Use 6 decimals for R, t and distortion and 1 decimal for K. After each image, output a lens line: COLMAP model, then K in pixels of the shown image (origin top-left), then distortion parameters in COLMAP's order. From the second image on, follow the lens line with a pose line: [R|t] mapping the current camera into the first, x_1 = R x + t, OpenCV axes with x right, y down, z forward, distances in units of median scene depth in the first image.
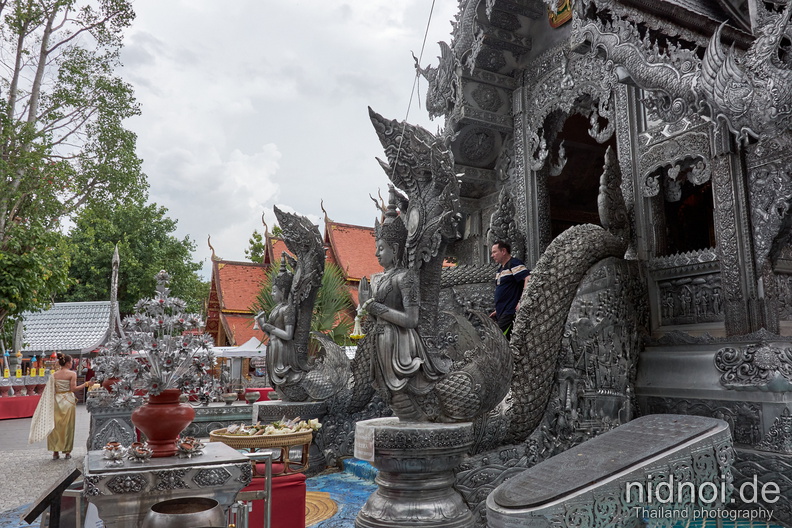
lens RADIAL K [[608.1, 0, 398.2], [0, 608.1, 256.0], [0, 0, 1]] dist [0.023571, -0.054833]
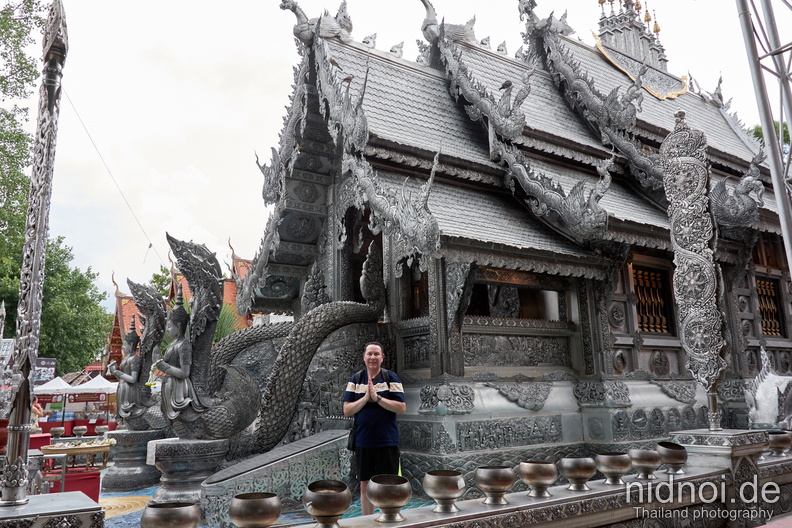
lens RADIAL K [[608.1, 0, 394.8], [0, 608.1, 259.7], [0, 0, 1]] dist [0.023571, -0.054833]
pose [[0.993259, 0.009134, 0.115556, 0.255760], [-0.004228, 0.999082, -0.042630, -0.083274], [-0.115839, 0.041854, 0.992386, -0.429610]]
